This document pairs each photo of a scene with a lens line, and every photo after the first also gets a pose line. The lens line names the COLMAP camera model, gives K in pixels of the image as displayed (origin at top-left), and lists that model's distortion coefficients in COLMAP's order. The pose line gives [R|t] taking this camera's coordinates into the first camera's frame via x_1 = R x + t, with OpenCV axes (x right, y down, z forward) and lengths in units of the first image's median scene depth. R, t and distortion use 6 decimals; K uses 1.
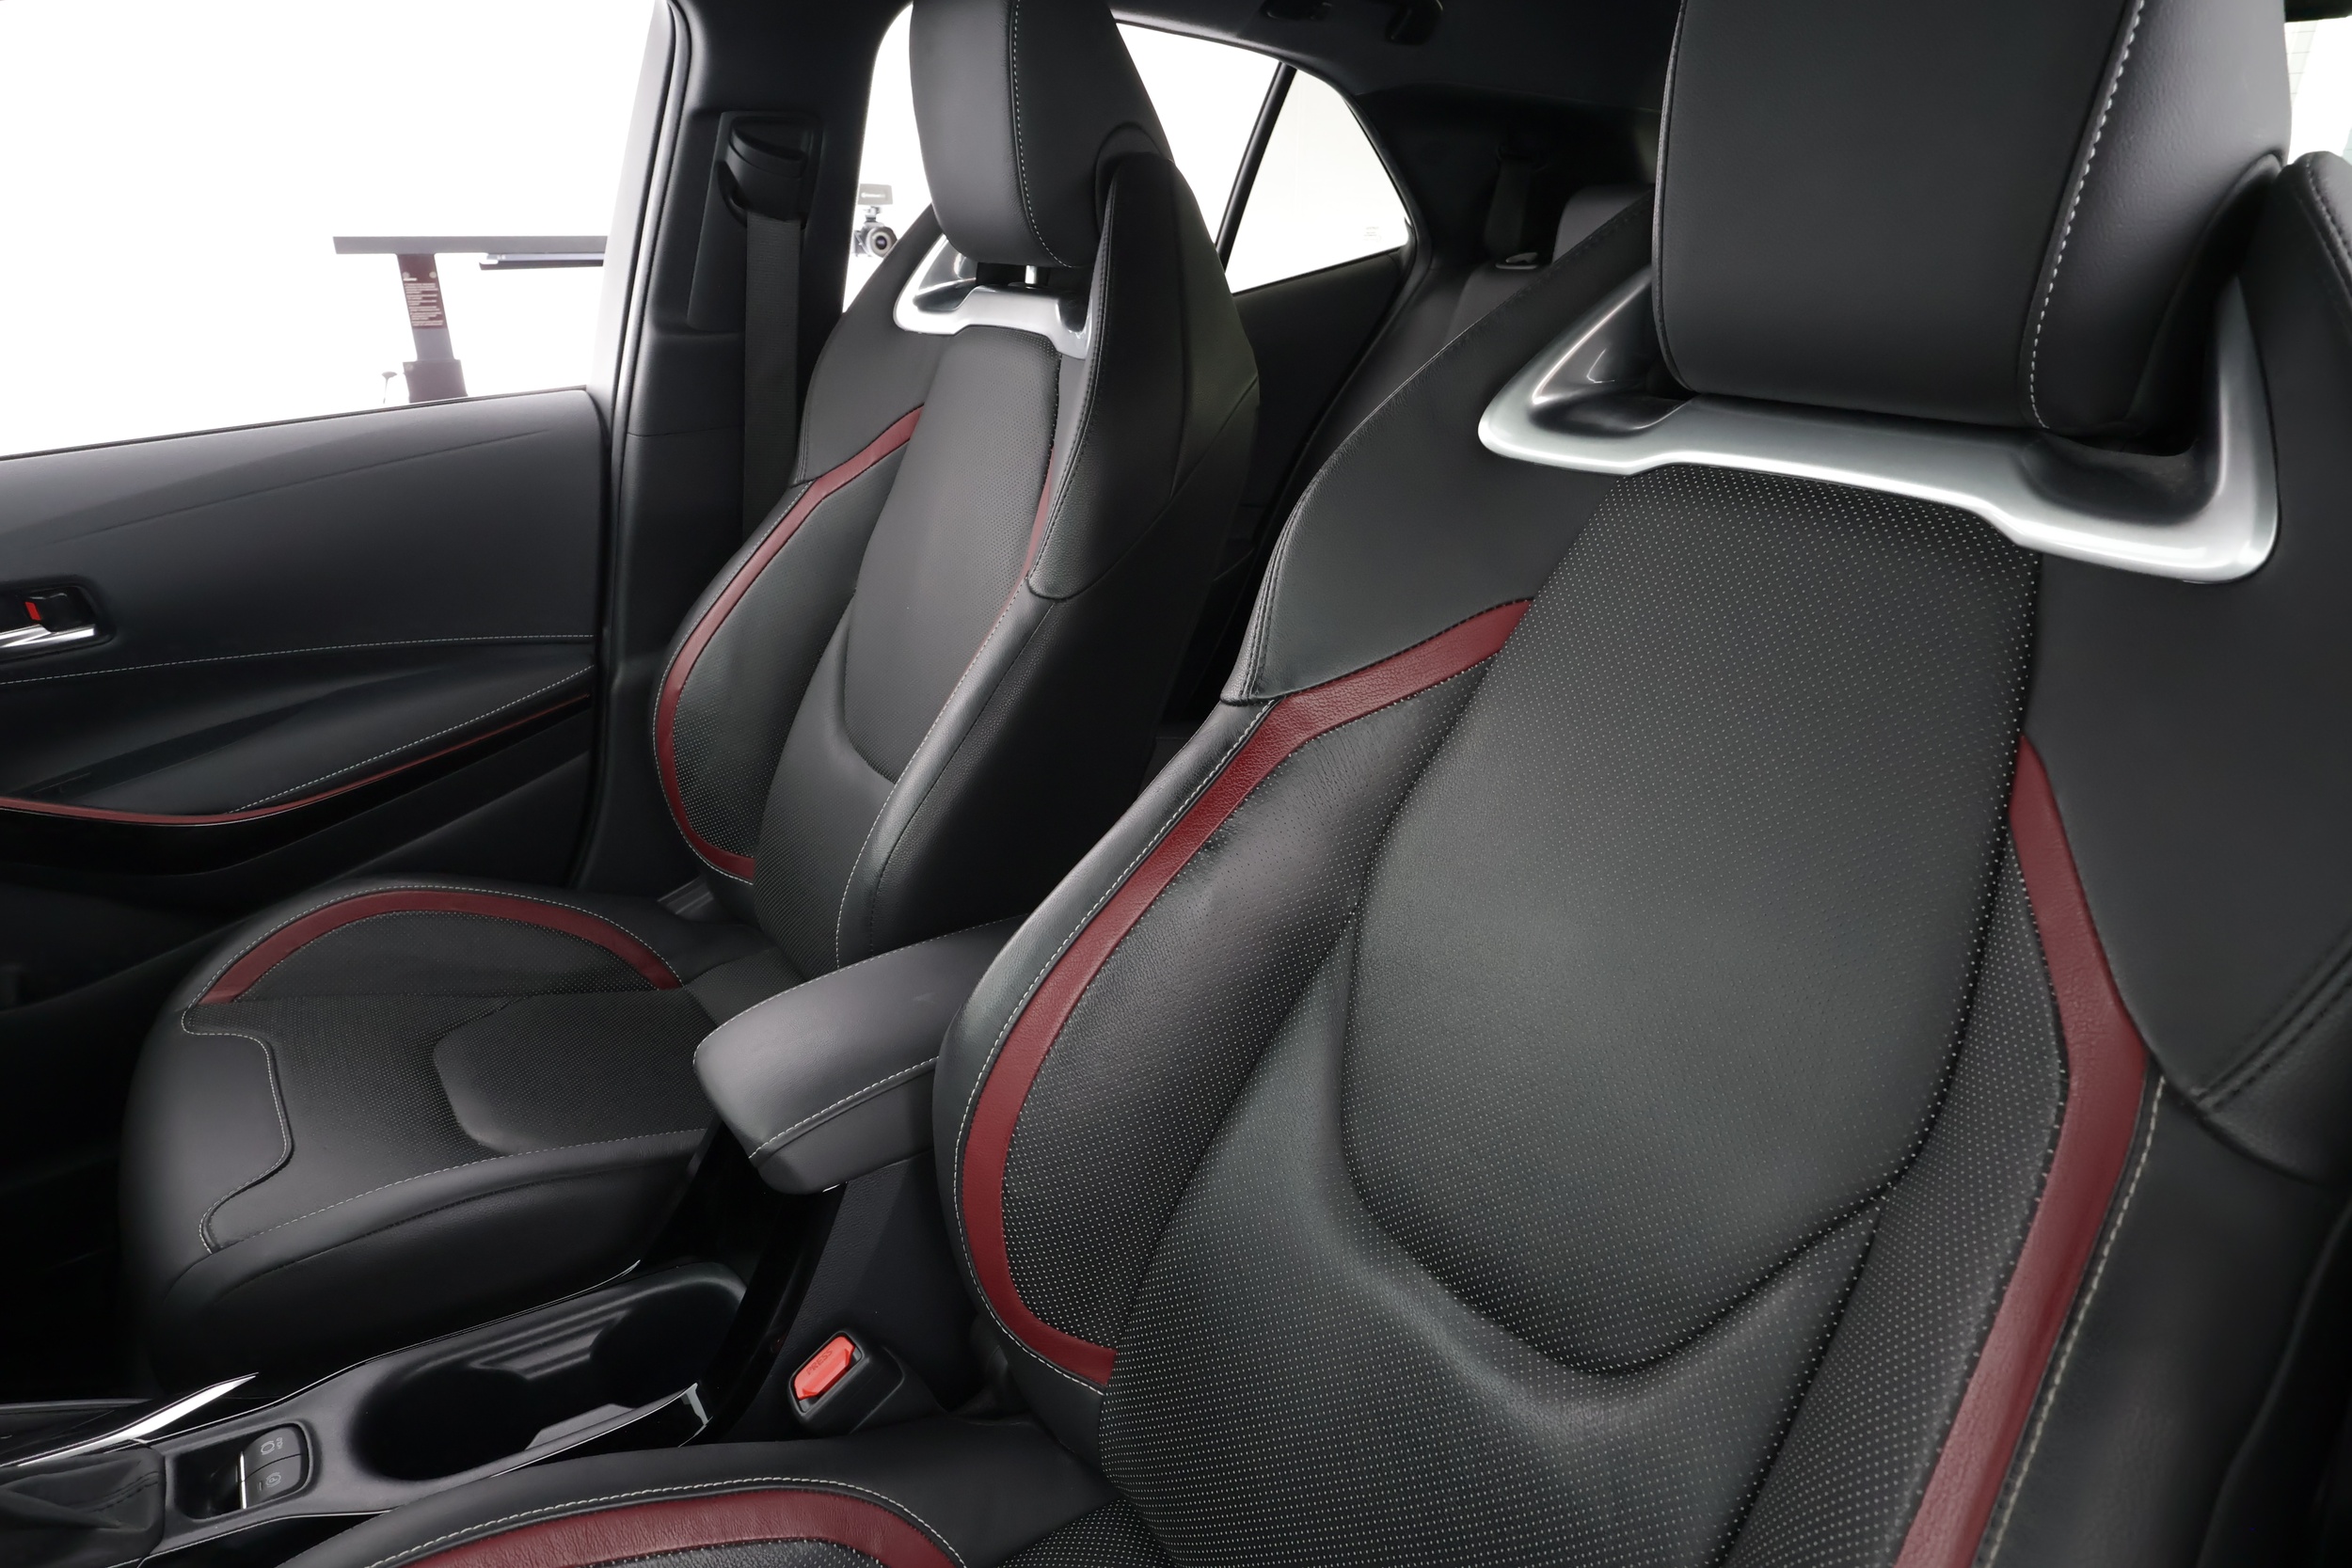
lens RADIAL K [[1323.5, 0, 1176.0], [0, 1323.5, 784.0], [0, 0, 1]] dist [-0.018202, -0.000486]
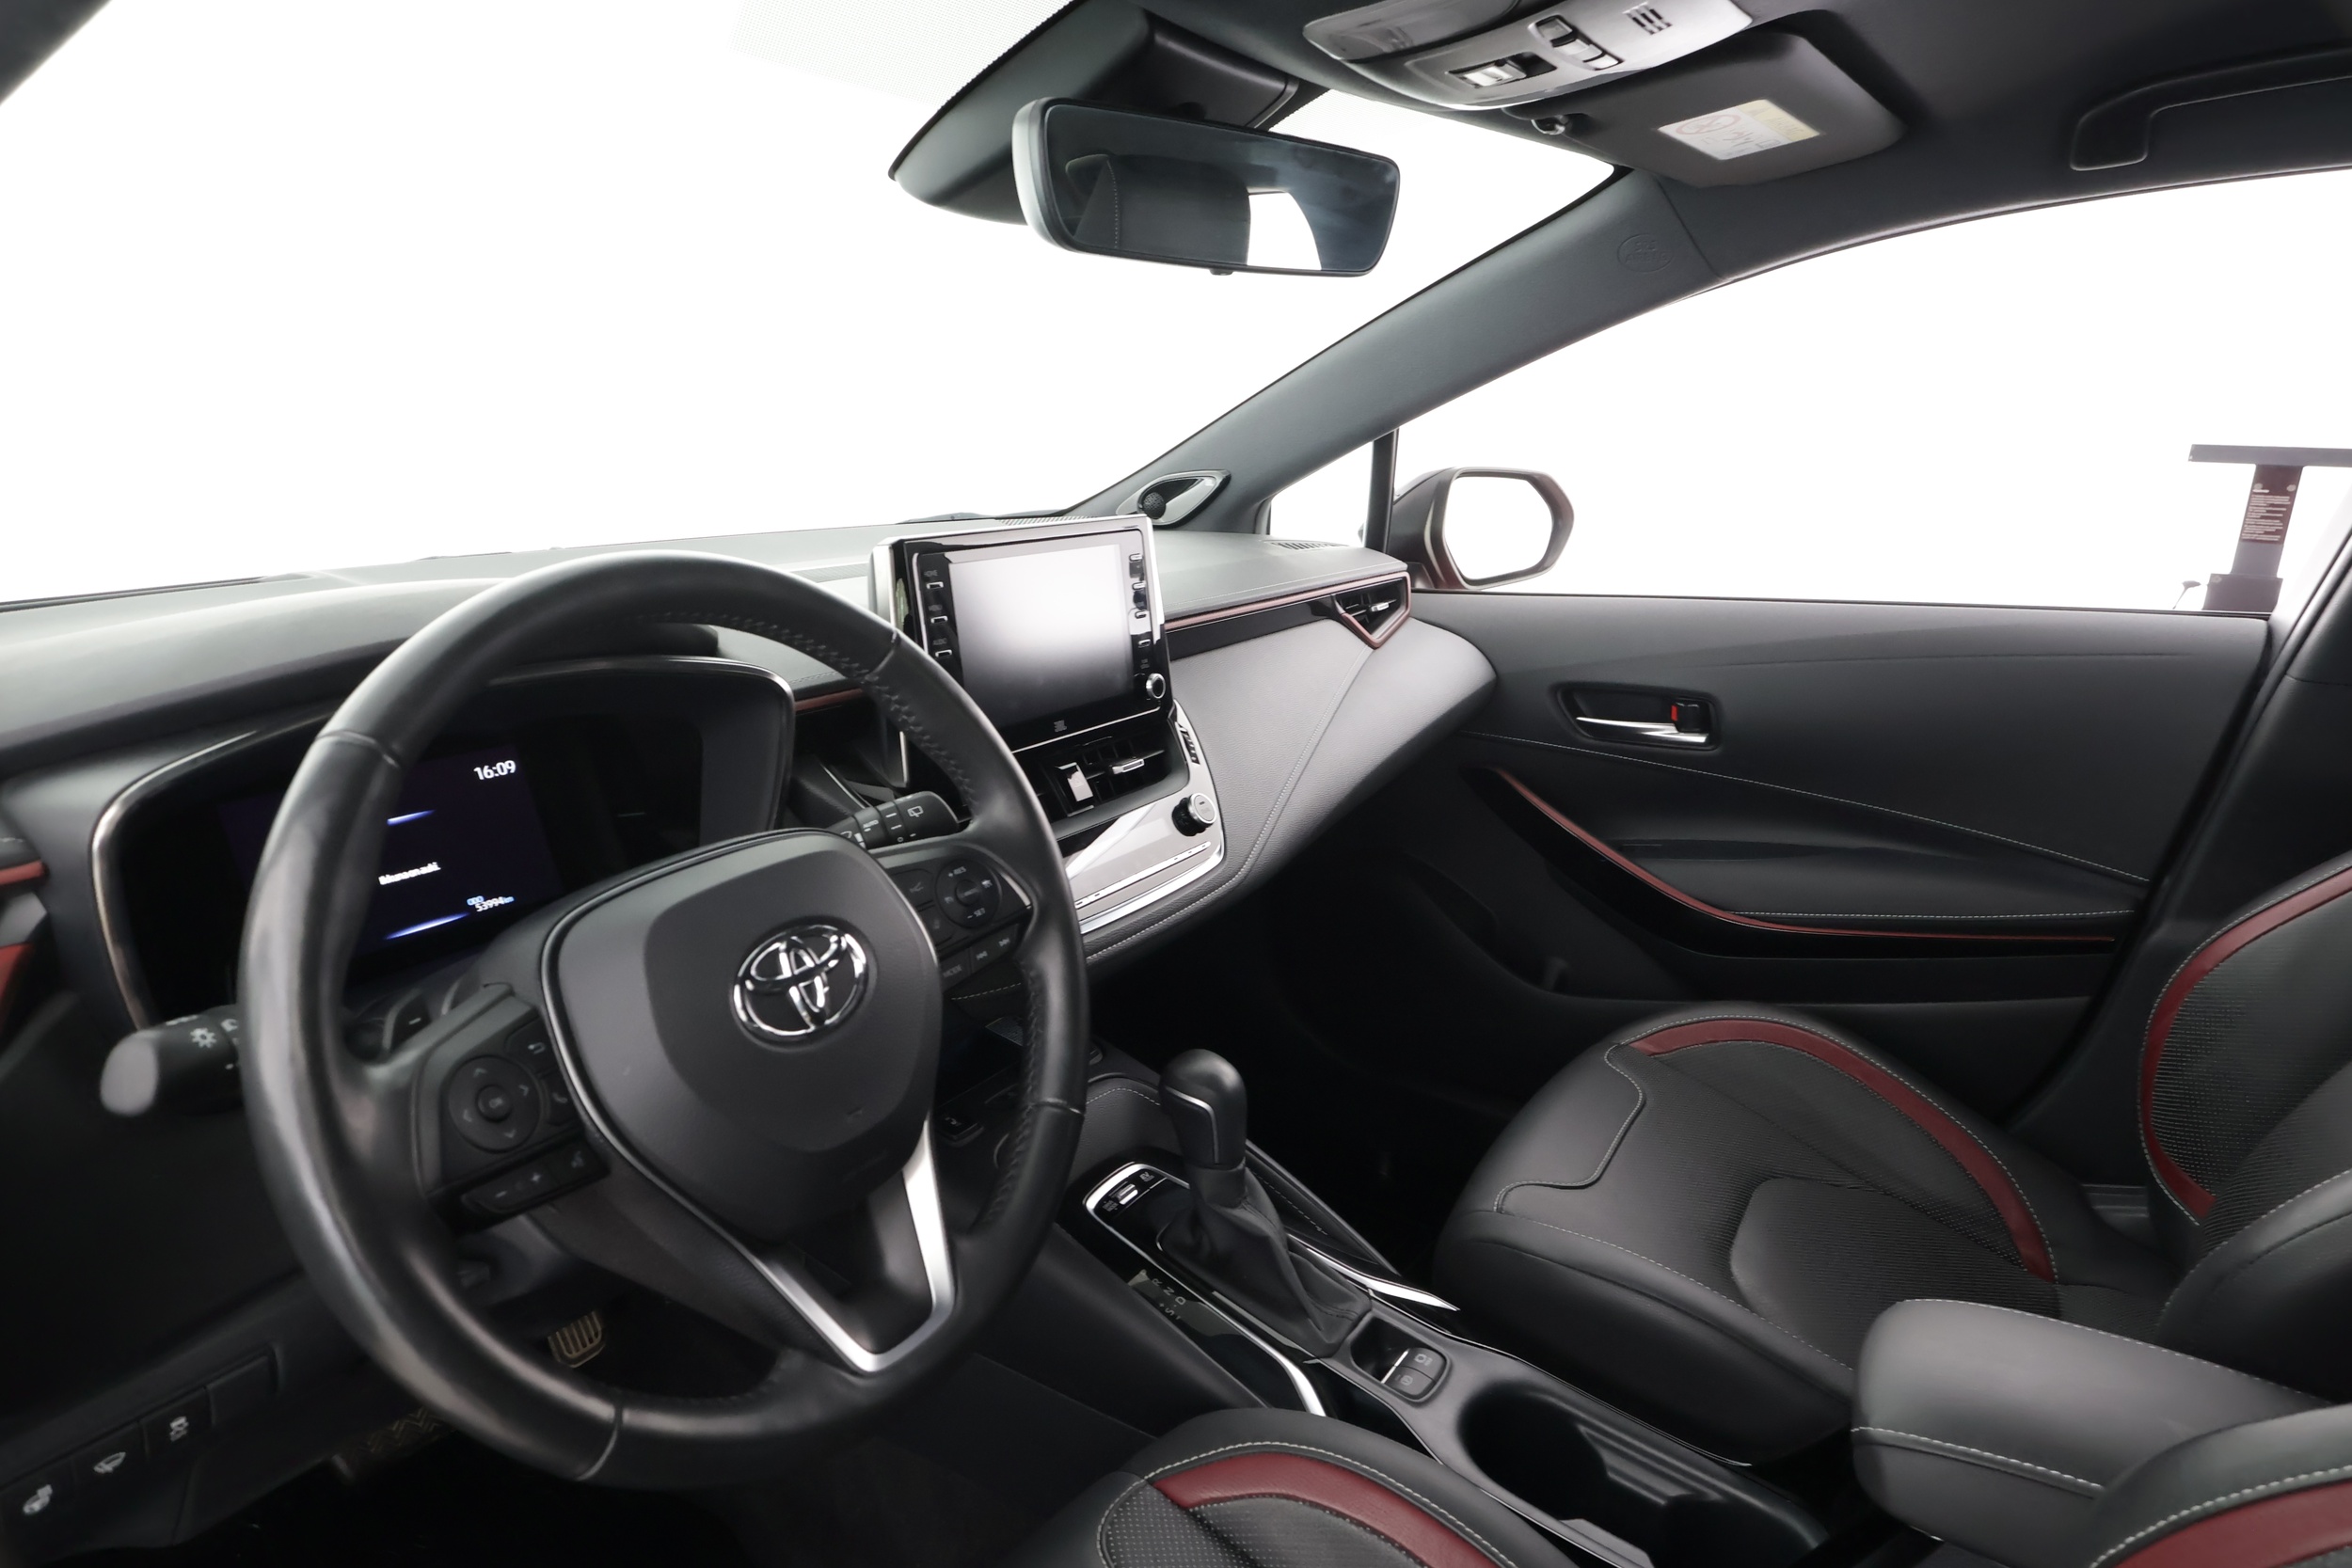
lens RADIAL K [[1323.5, 0, 1176.0], [0, 1323.5, 784.0], [0, 0, 1]] dist [-0.018202, -0.000486]
pose [[0.346732, 0.252947, -0.903214, 0.152869], [-0.376703, 0.919431, 0.112878, -0.034787], [0.858995, 0.301105, 0.414082, 0.076274]]
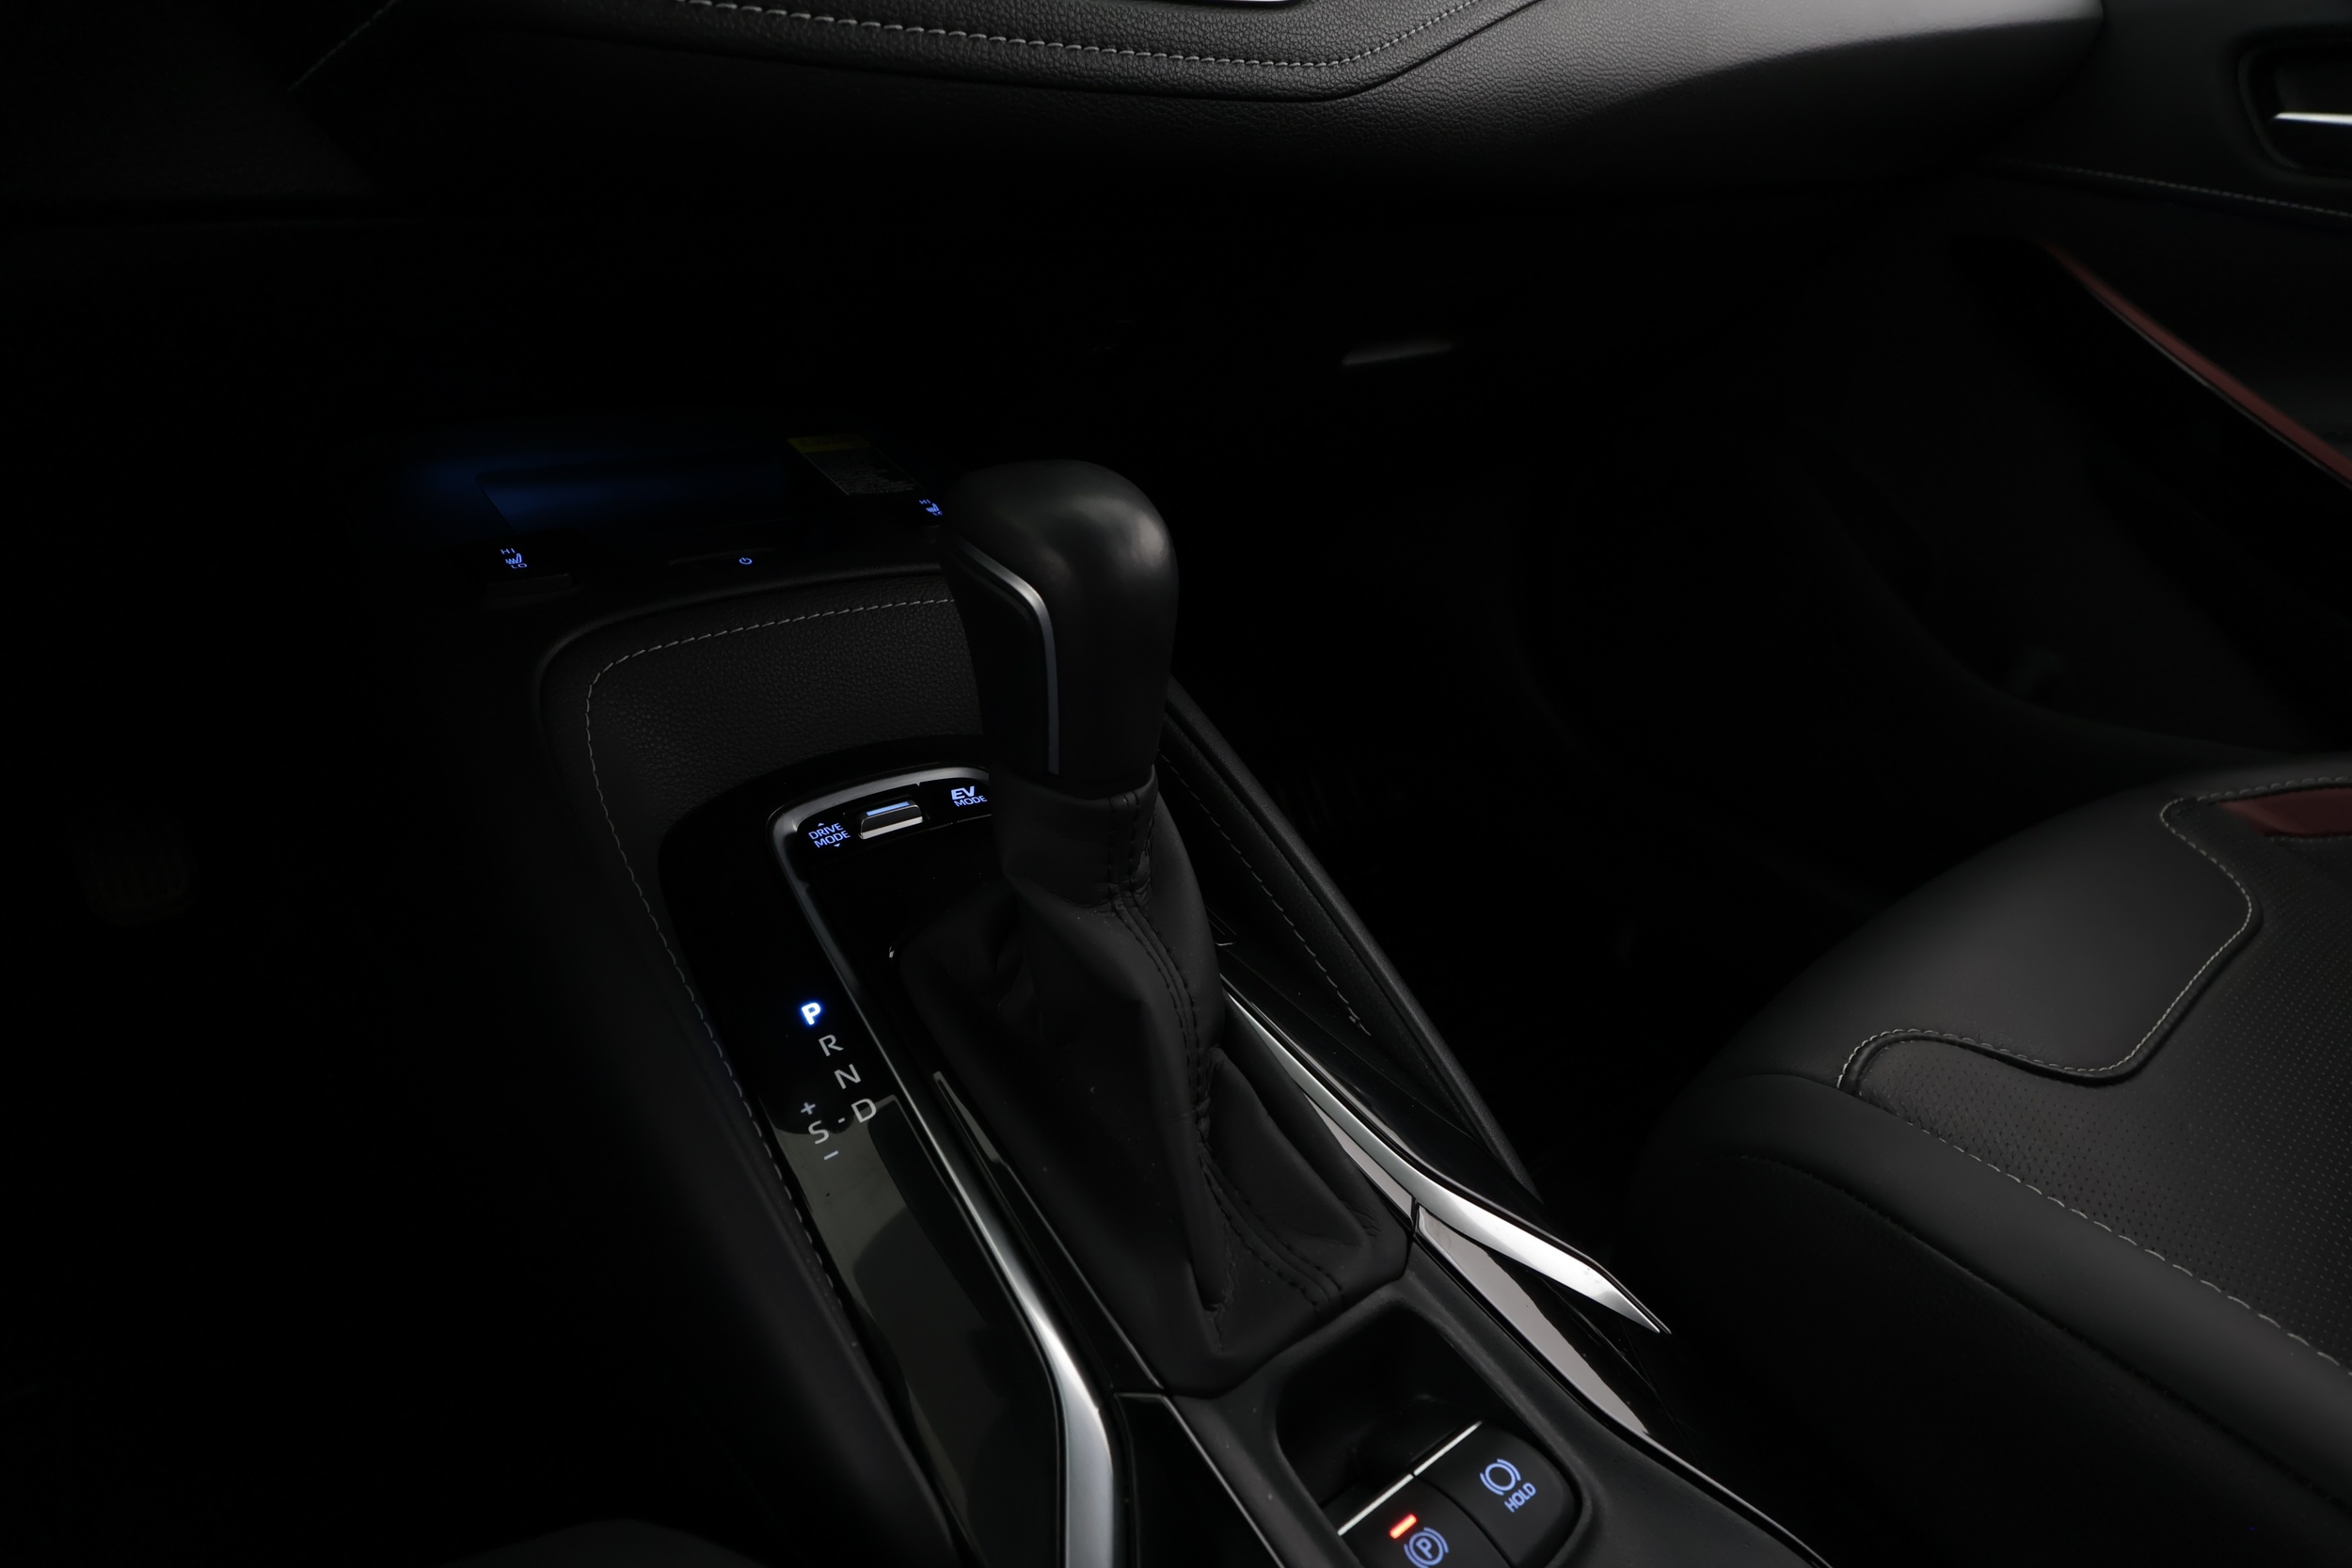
lens RADIAL K [[1319.8, 0, 1176.0], [0, 1319.8, 784.0], [0, 0, 1]] dist [0.002429, 0.000503]
pose [[0.057786, 0.480958, -0.874837, -0.310494], [-0.474926, 0.784035, 0.399668, 0.157558], [0.878126, 0.392388, 0.273725, 0.495129]]
